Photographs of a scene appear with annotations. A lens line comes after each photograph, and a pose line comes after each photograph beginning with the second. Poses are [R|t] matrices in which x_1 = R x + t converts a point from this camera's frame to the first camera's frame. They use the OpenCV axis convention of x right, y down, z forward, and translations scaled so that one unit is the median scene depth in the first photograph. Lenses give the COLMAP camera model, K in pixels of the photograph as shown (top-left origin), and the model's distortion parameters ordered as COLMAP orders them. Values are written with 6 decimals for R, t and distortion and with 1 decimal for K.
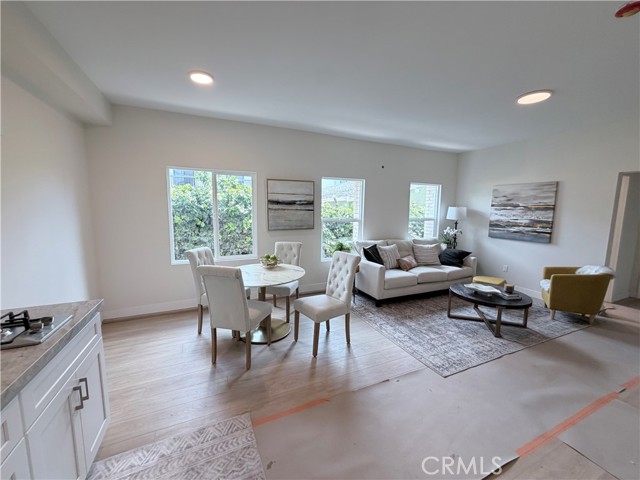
lens RADIAL K [[253.8, 0, 321.1], [0, 253.8, 239.6], [0, 0, 1]] dist [0.000296, -0.000140]
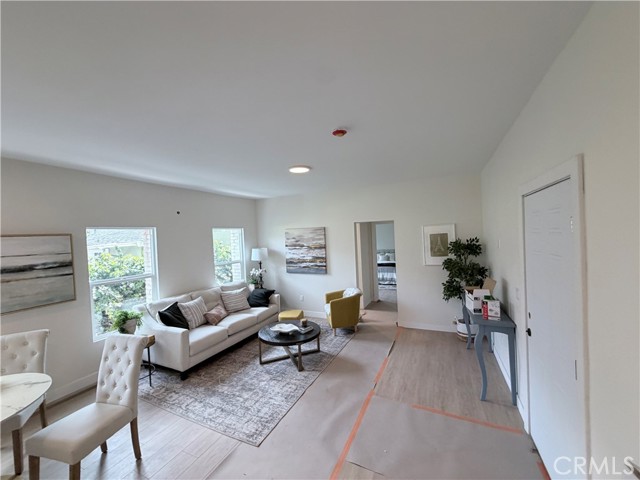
lens RADIAL K [[253.8, 0, 318.1], [0, 253.8, 240.5], [0, 0, 1]] dist [0.000296, -0.000140]
pose [[0.767552, -0.058789, 0.638285, 0.053626], [0.131797, 0.988983, -0.067399, -0.076514], [-0.627290, 0.135856, 0.766844, 0.009225]]
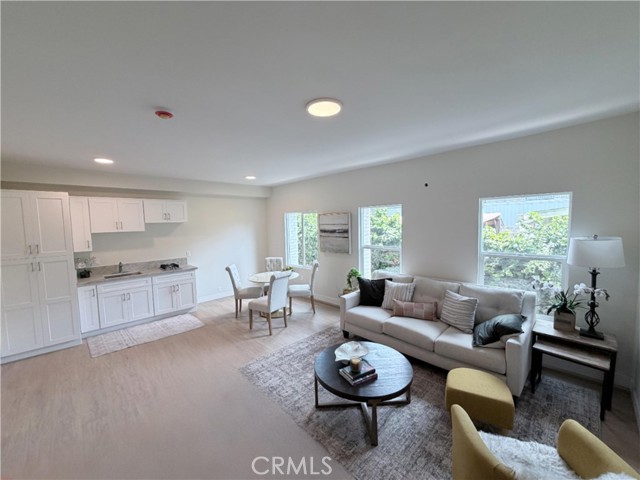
lens RADIAL K [[253.8, 0, 317.9], [0, 253.8, 240.5], [0, 0, 1]] dist [0.000296, -0.000140]
pose [[0.341756, 0.051913, -0.938354, 1.089594], [-0.082283, 0.996292, 0.025150, -0.130589], [0.936179, 0.068616, 0.344761, 0.518519]]
